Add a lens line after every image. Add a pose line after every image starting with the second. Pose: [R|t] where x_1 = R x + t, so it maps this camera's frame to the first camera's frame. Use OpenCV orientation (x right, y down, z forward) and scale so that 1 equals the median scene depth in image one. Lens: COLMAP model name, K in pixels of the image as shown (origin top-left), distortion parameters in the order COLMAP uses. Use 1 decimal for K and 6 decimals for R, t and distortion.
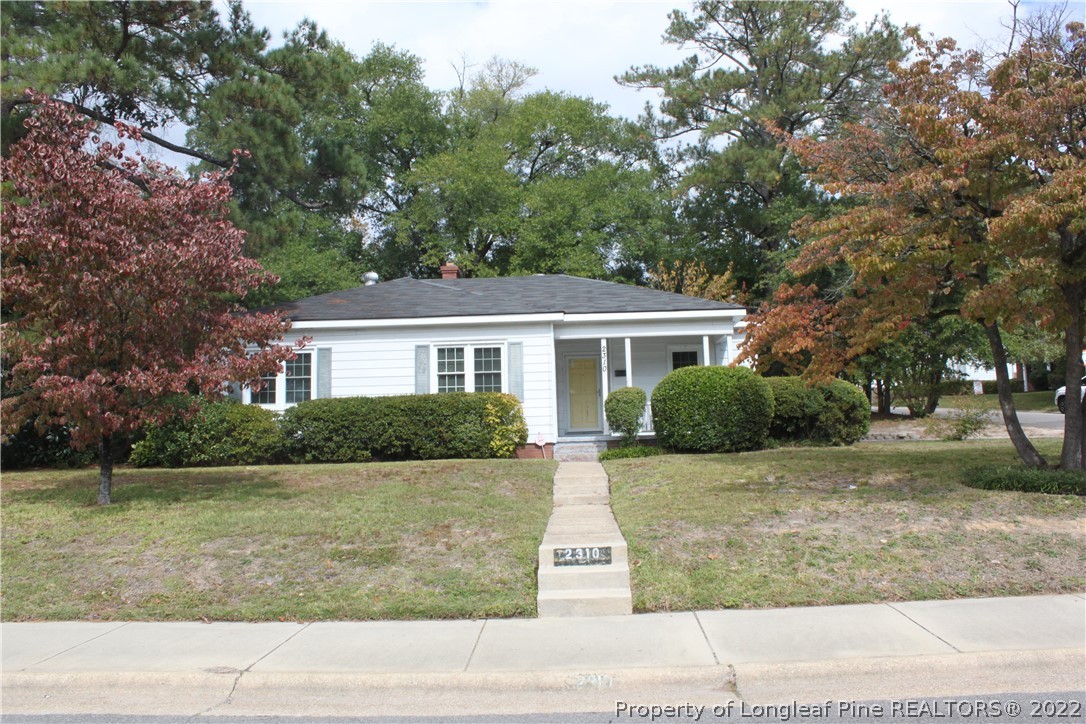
lens RADIAL K [[902.1, 0, 540.5], [0, 902.1, 352.2], [0, 0, 1]] dist [-0.166321, 0.140170]
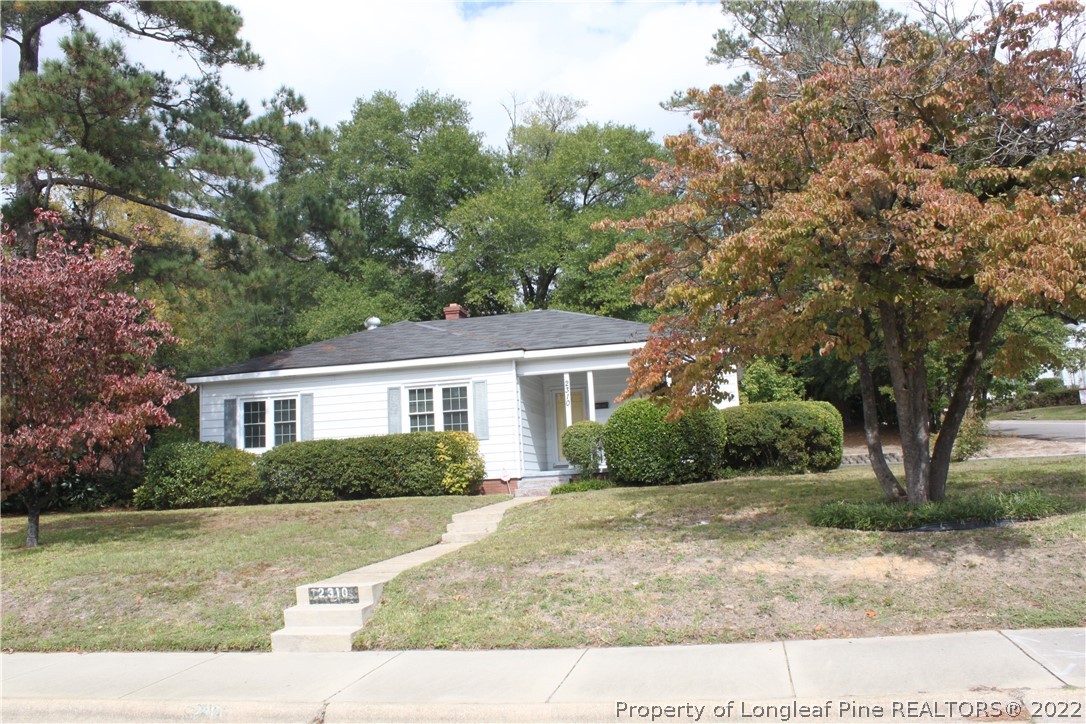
lens RADIAL K [[902.1, 0, 537.6], [0, 902.1, 358.6], [0, 0, 1]] dist [-0.166321, 0.140170]
pose [[0.985402, -0.047843, -0.163385, 0.208419], [0.044207, 0.998689, -0.025823, -0.007023], [0.164406, 0.018223, 0.986224, -0.003321]]
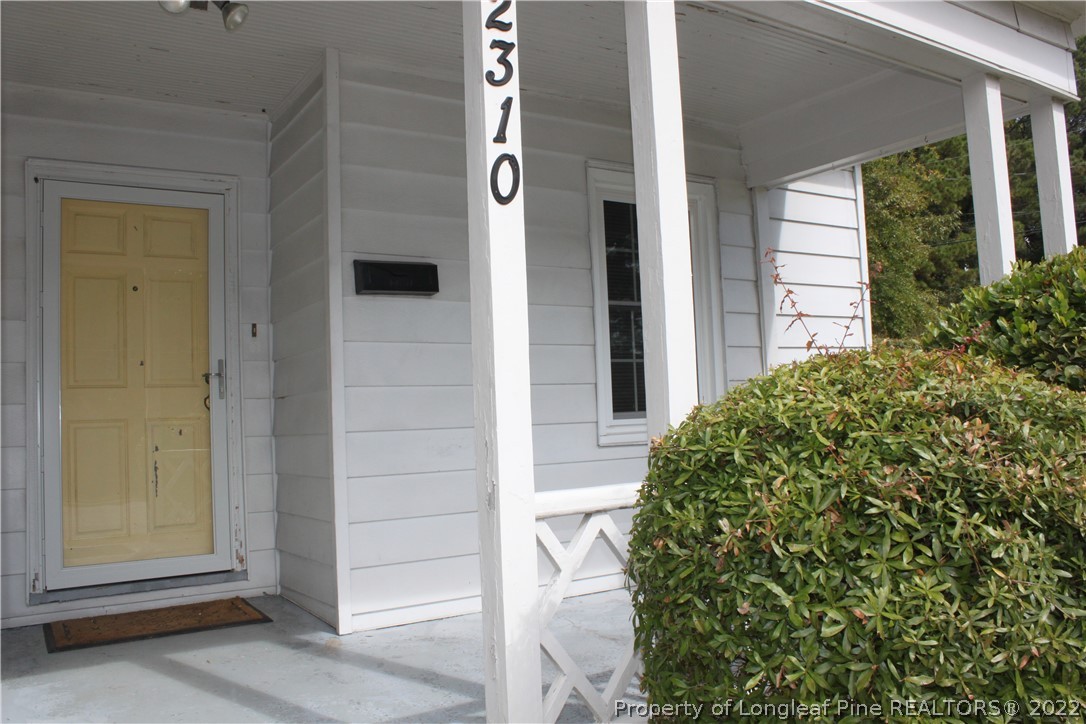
lens RADIAL K [[902.1, 0, 545.0], [0, 902.1, 357.8], [0, 0, 1]] dist [-0.166321, 0.140170]
pose [[0.817716, 0.026603, 0.575006, 0.013470], [-0.048649, 0.998551, 0.022985, 0.037656], [-0.573562, -0.046769, 0.817826, 0.921976]]
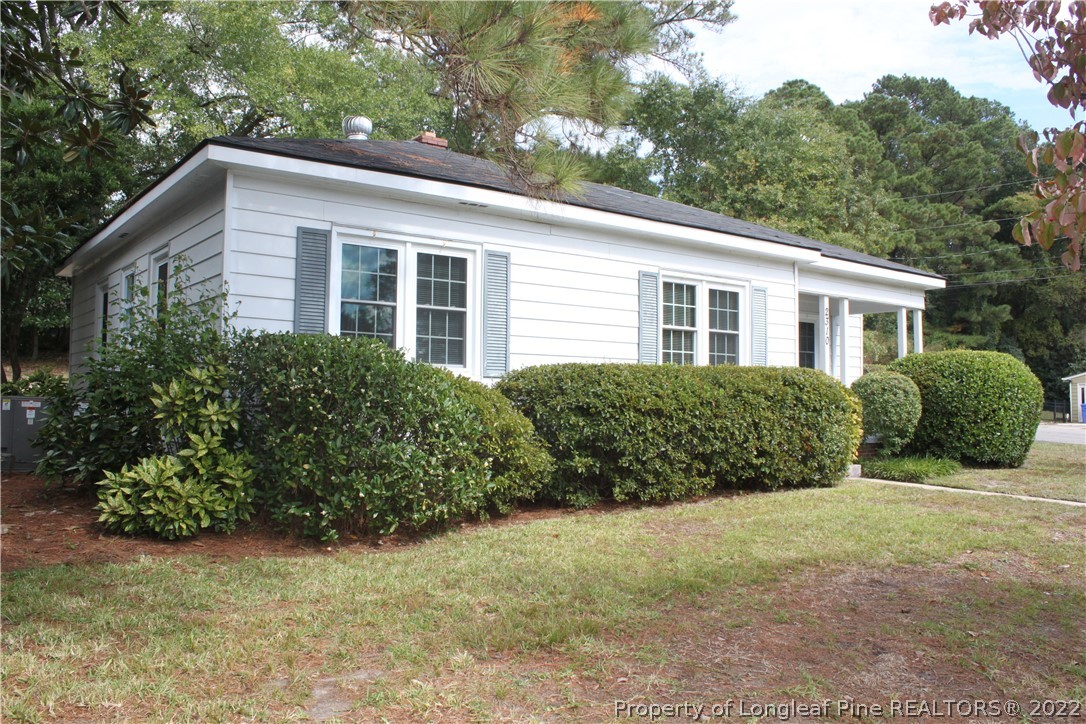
lens RADIAL K [[902.1, 0, 541.1], [0, 902.1, 358.4], [0, 0, 1]] dist [-0.166321, 0.140170]
pose [[0.769103, 0.062672, 0.636045, -0.533199], [-0.101425, 0.994538, 0.024648, 0.037760], [-0.631026, -0.083468, 0.771258, 0.625025]]
